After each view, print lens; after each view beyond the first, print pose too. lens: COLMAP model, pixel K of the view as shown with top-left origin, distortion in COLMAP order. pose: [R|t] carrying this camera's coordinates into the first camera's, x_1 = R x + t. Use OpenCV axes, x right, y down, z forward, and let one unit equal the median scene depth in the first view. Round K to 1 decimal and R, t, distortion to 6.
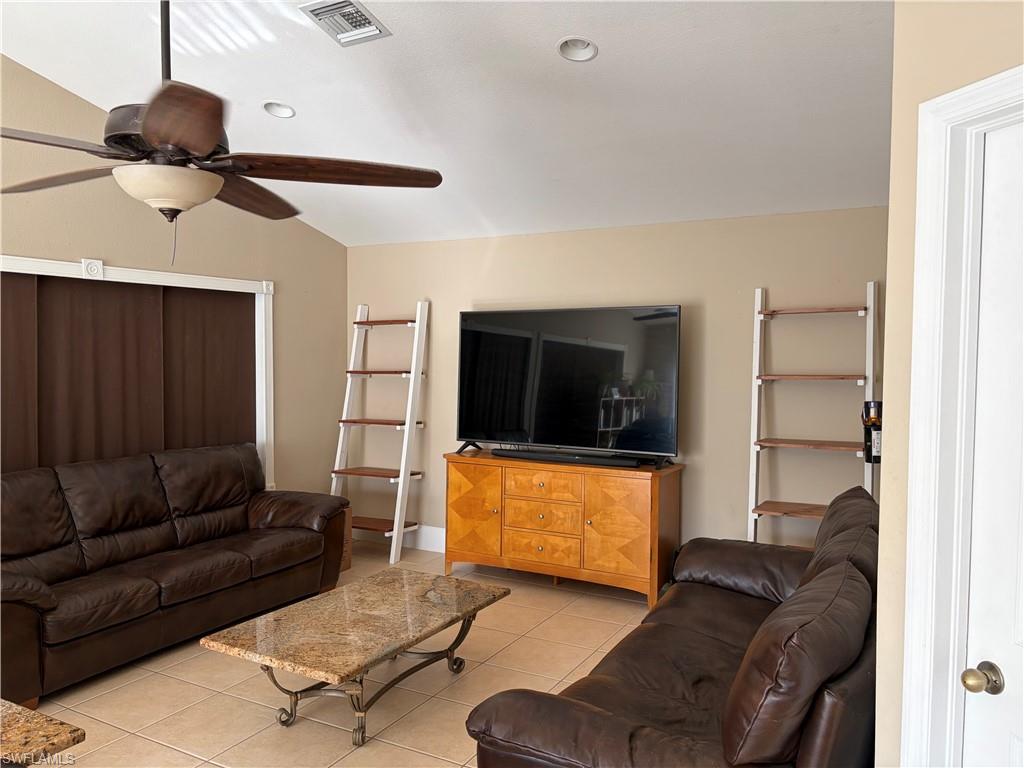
lens RADIAL K [[770.7, 0, 507.0], [0, 770.7, 382.5], [0, 0, 1]] dist [0.019521, -0.004755]
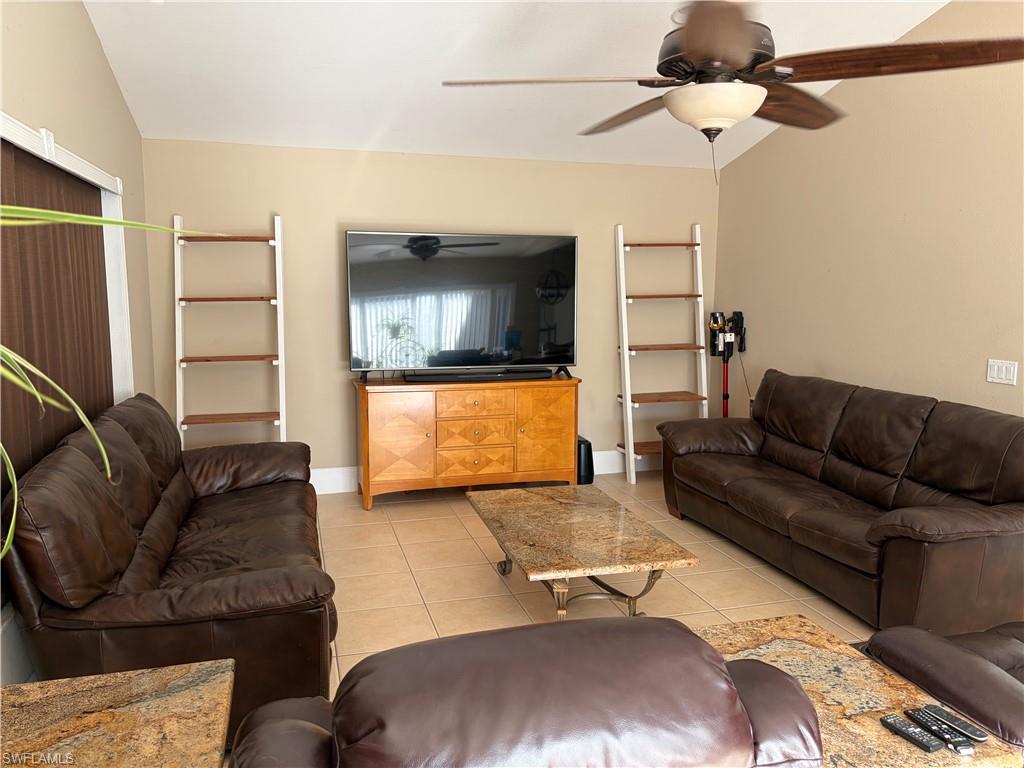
lens RADIAL K [[770.7, 0, 505.9], [0, 770.7, 383.4], [0, 0, 1]] dist [0.019521, -0.004755]
pose [[0.719967, -0.089052, 0.688271, -0.671438], [0.024922, 0.994411, 0.102592, -0.001158], [-0.693561, -0.056710, 0.718163, 0.220484]]
